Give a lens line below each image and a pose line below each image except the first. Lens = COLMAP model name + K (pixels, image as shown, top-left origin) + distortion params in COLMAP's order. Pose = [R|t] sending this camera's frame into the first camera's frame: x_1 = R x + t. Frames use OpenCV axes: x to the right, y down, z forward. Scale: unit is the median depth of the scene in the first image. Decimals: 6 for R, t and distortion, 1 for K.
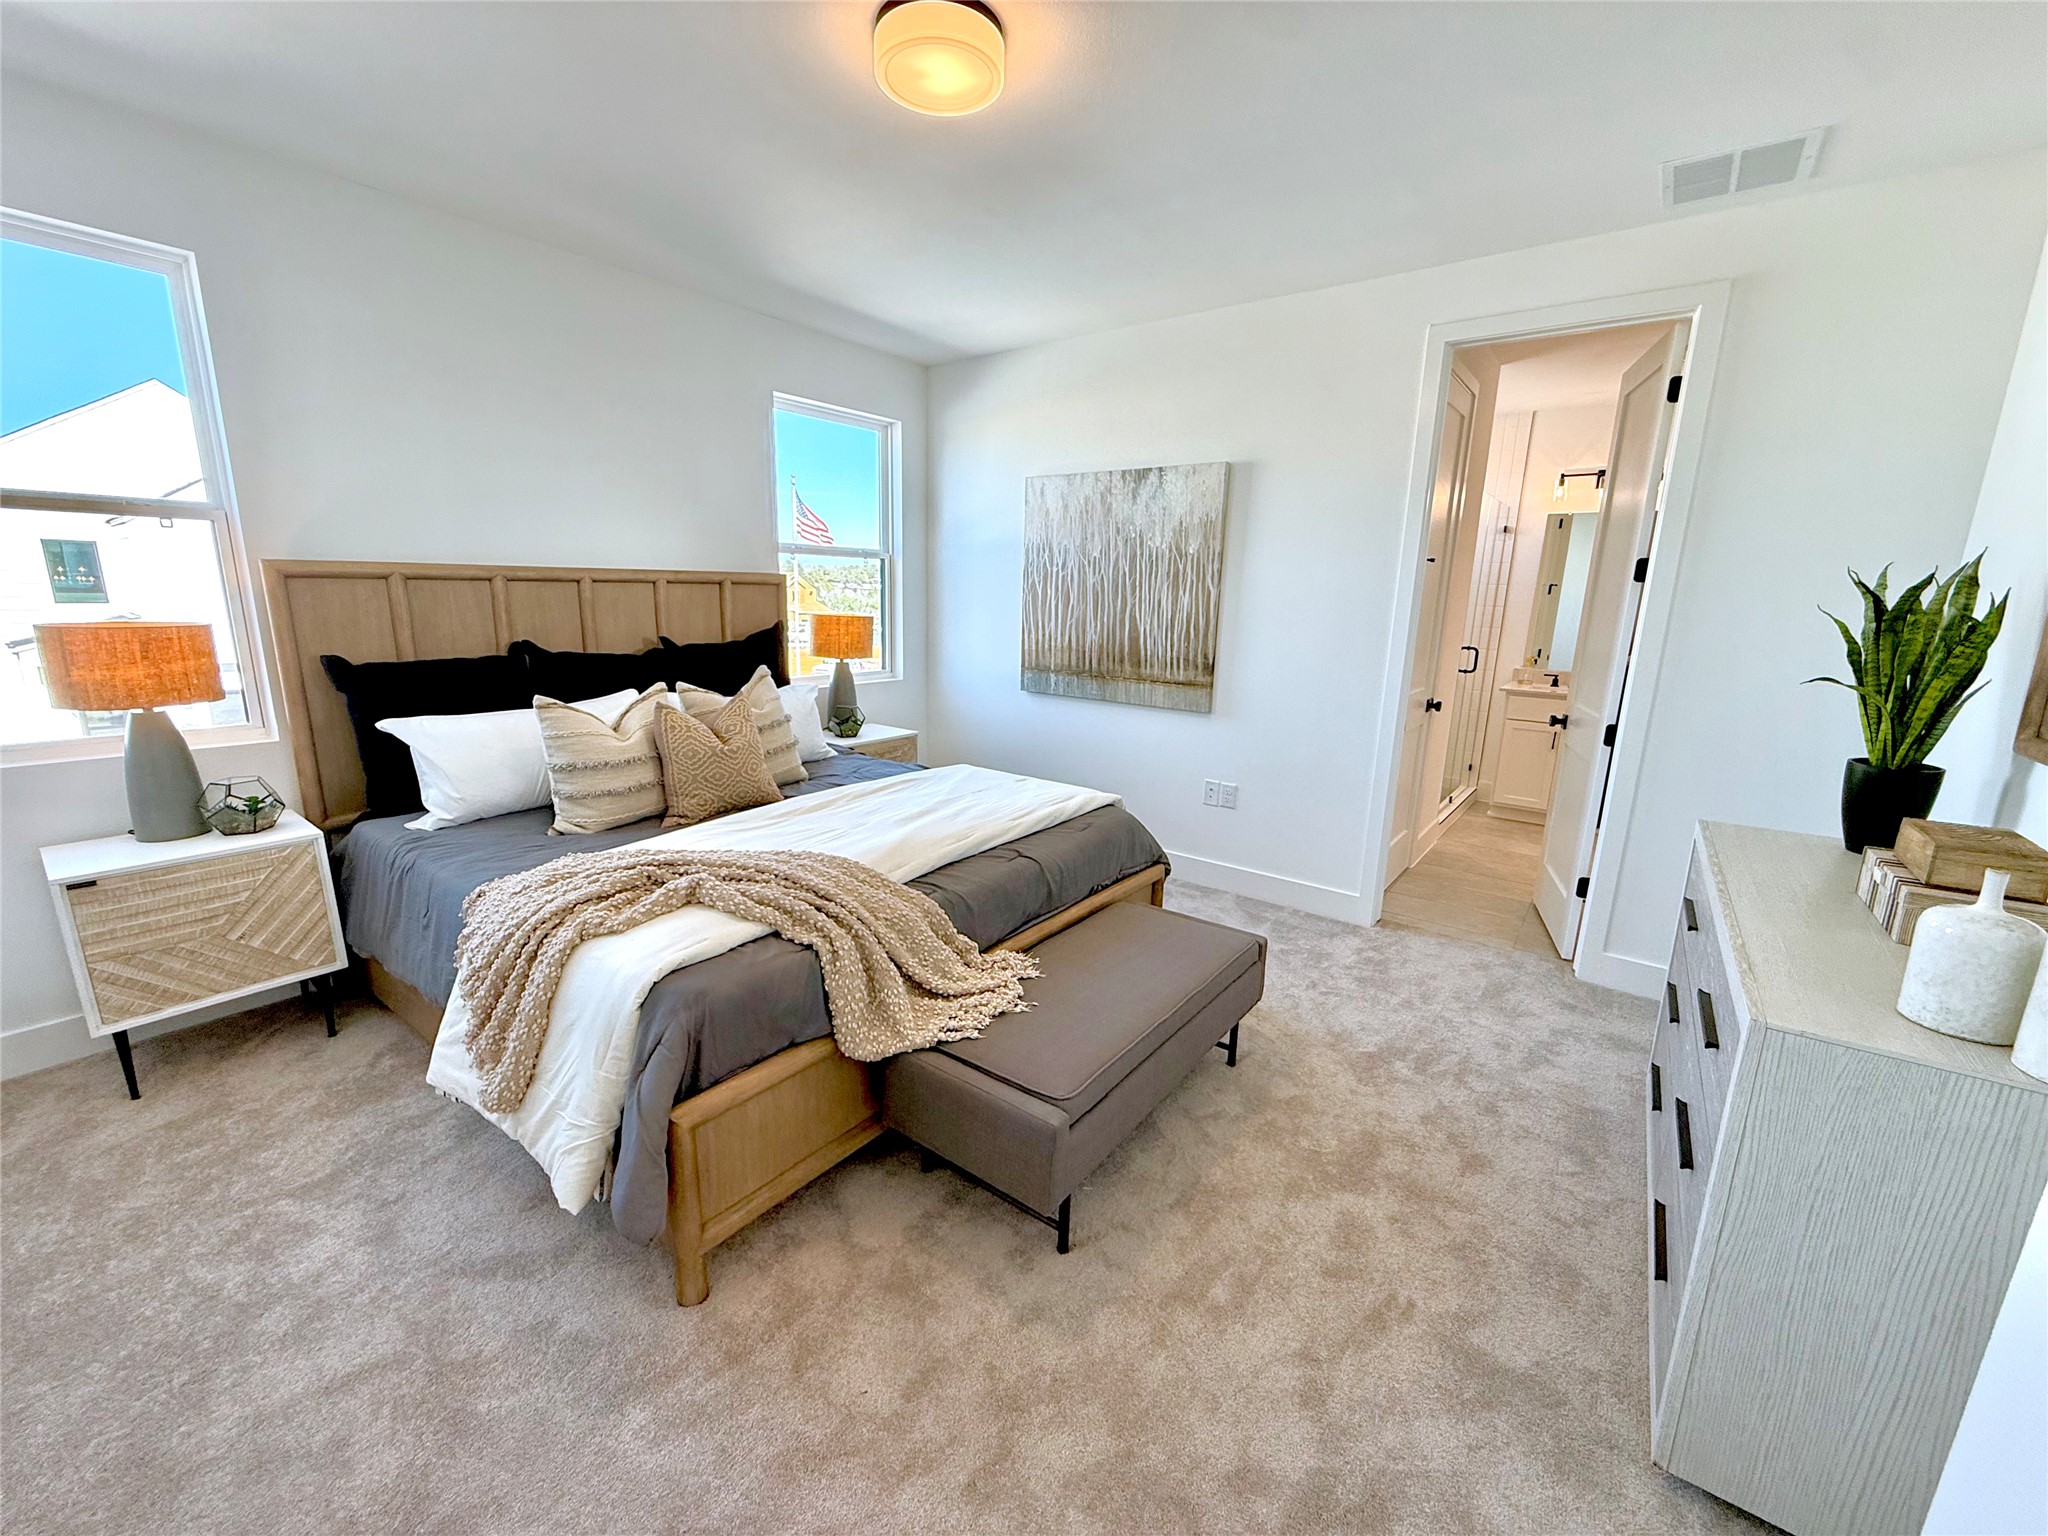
lens RADIAL K [[813.3, 0, 1016.2], [0, 813.3, 768.1], [0, 0, 1]] dist [0.001370, -0.000534]
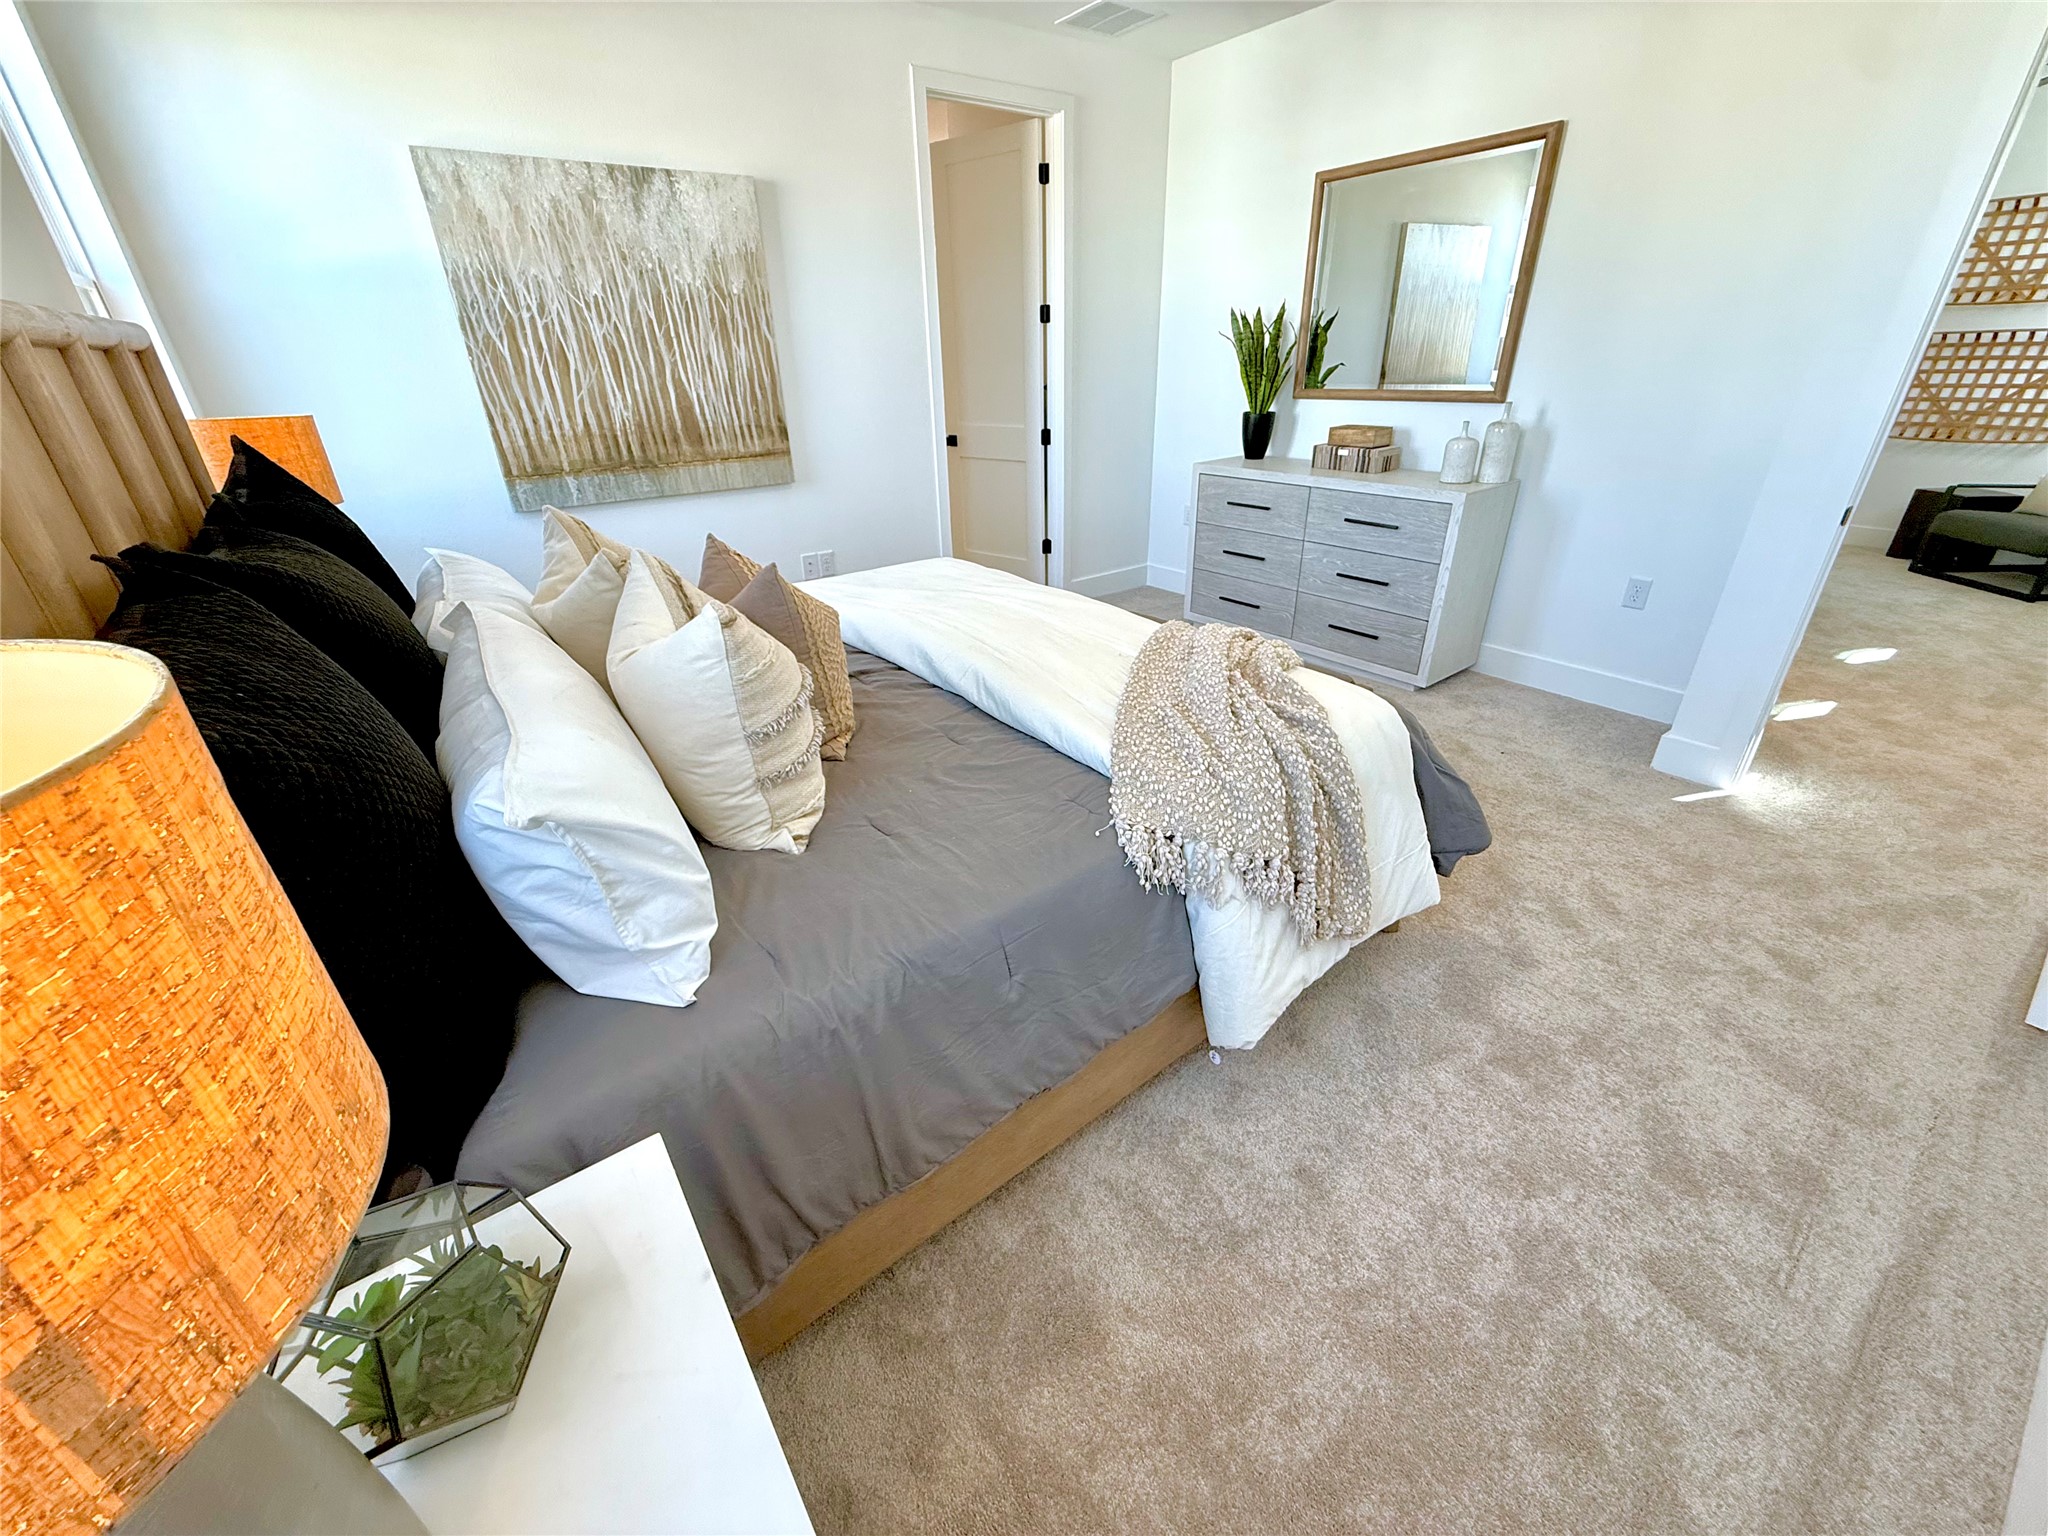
lens RADIAL K [[813.3, 0, 1016.2], [0, 813.3, 768.1], [0, 0, 1]] dist [0.001370, -0.000534]
pose [[0.279163, -0.460457, 0.842643, -0.621334], [0.241005, 0.883040, 0.402688, -0.089894], [-0.929508, 0.090665, 0.357485, 0.433989]]
